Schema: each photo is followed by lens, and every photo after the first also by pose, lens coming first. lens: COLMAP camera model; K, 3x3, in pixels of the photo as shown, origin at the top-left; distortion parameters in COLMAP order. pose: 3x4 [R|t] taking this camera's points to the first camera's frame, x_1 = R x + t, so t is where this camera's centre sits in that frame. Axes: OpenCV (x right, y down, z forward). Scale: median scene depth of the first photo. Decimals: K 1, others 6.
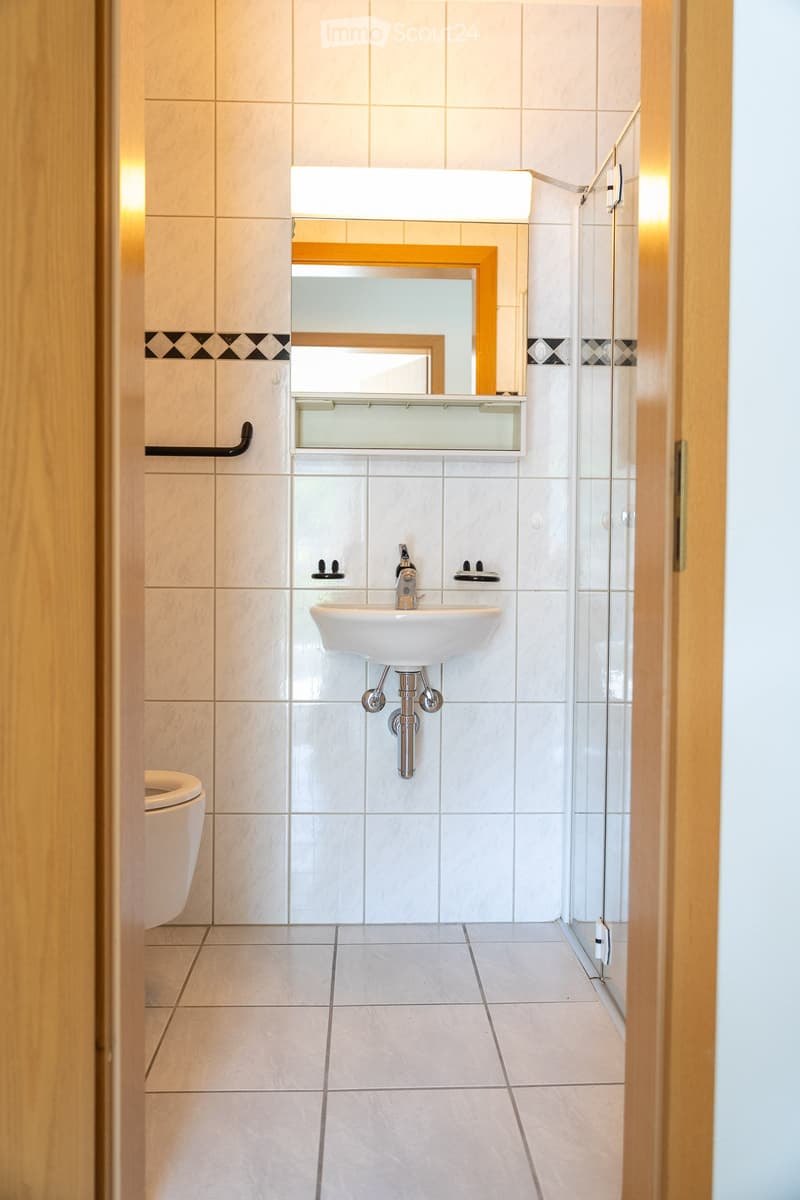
lens RADIAL K [[920.2, 0, 400.0], [0, 920.2, 600.0], [0, 0, 1]] dist [0.003377, 0.000046]
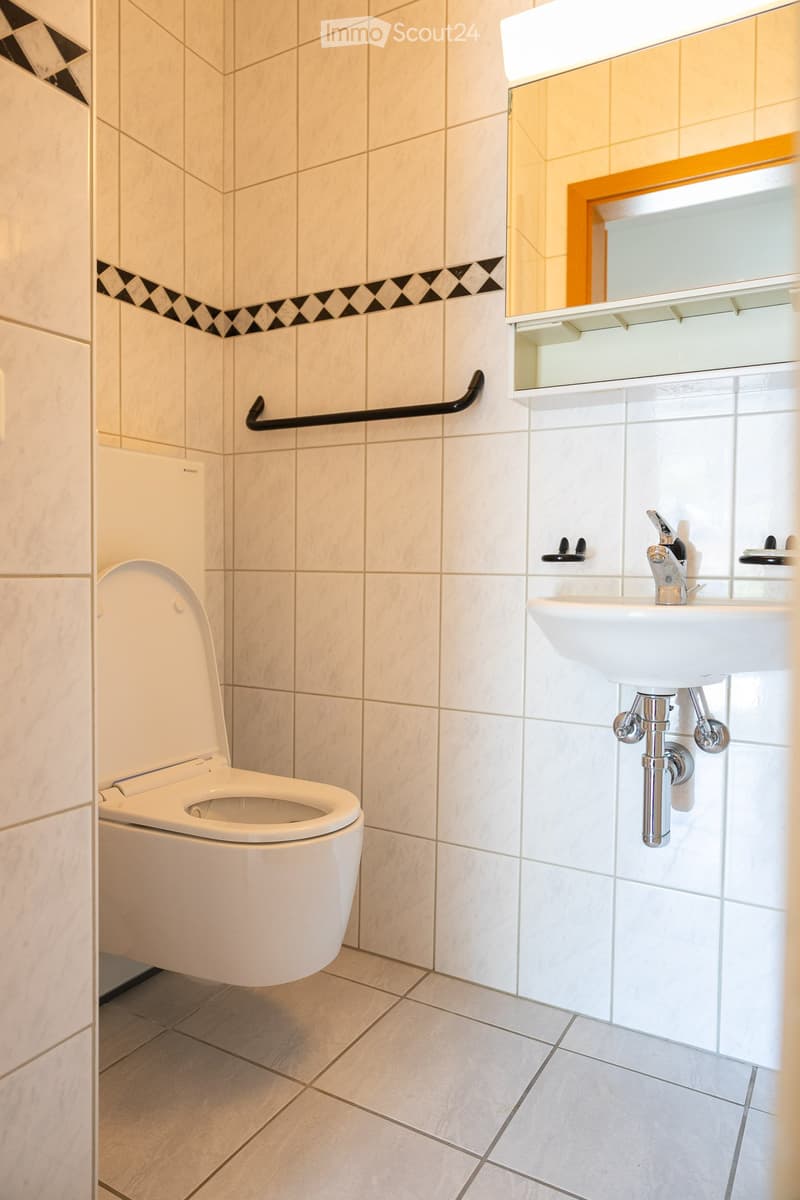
lens RADIAL K [[800.8, 0, 400.0], [0, 800.8, 600.0], [0, 0, 1]] dist [-0.002179, -0.000189]
pose [[0.844326, 0.021265, -0.535408, 0.159676], [-0.014990, 0.999759, 0.016068, -0.000471], [0.535621, -0.005541, 0.844441, 0.364025]]
